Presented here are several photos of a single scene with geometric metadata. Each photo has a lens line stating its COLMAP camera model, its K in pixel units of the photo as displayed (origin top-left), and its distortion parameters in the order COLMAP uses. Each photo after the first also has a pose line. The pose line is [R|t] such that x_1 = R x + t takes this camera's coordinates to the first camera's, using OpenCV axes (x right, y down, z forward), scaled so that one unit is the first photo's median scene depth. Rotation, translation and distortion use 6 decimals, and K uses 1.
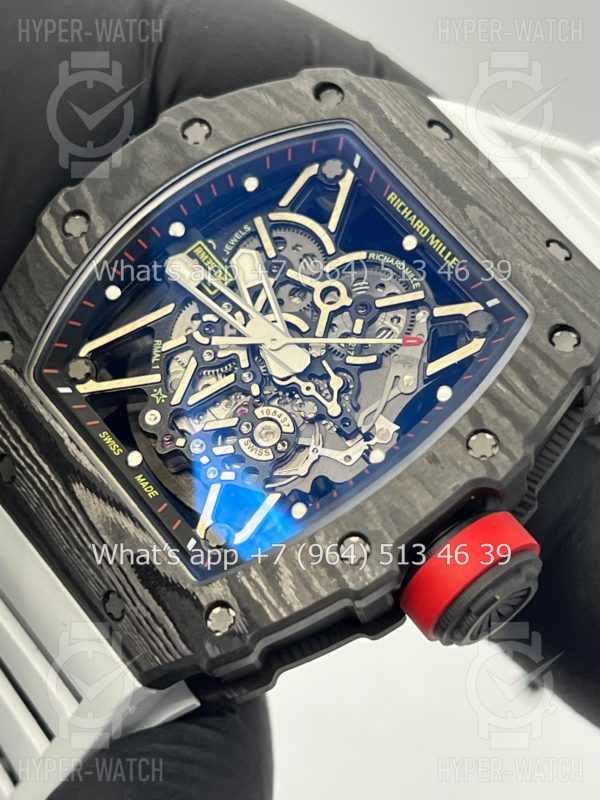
lens RADIAL K [[1912.6, 0, 300.0], [0, 1912.6, 400.0], [0, 0, 1]] dist [0.226975, -0.800640]
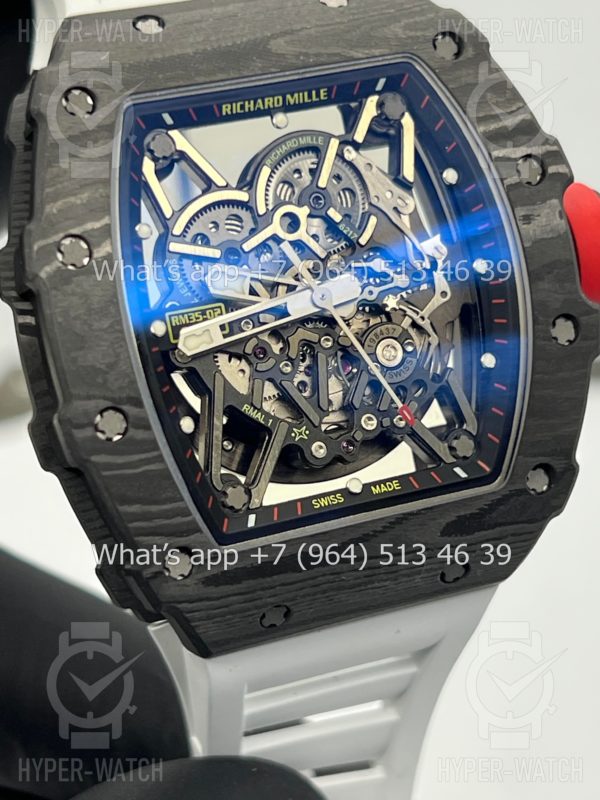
lens RADIAL K [[1912.6, 0, 300.0], [0, 1912.6, 400.0], [0, 0, 1]] dist [0.226975, -0.800640]
pose [[0.366487, -0.867814, 0.335538, -0.372076], [0.676239, 0.496137, 0.544563, -0.518545], [-0.639052, 0.027328, 0.768678, 0.275283]]
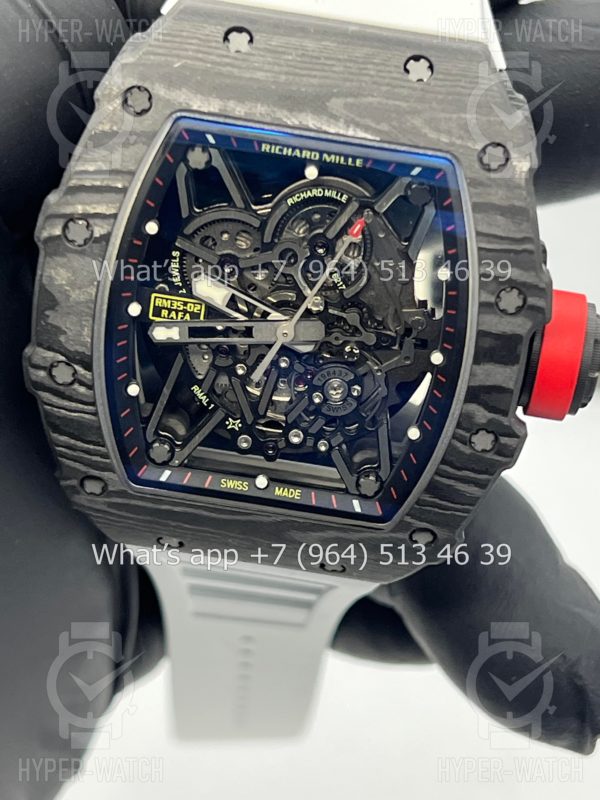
lens RADIAL K [[1912.6, 0, 300.0], [0, 1912.6, 400.0], [0, 0, 1]] dist [0.226975, -0.800640]
pose [[0.728090, -0.673332, -0.128484, 0.102757], [0.621217, 0.568900, 0.538926, -0.570665], [-0.289782, -0.472203, 0.832496, 0.086165]]
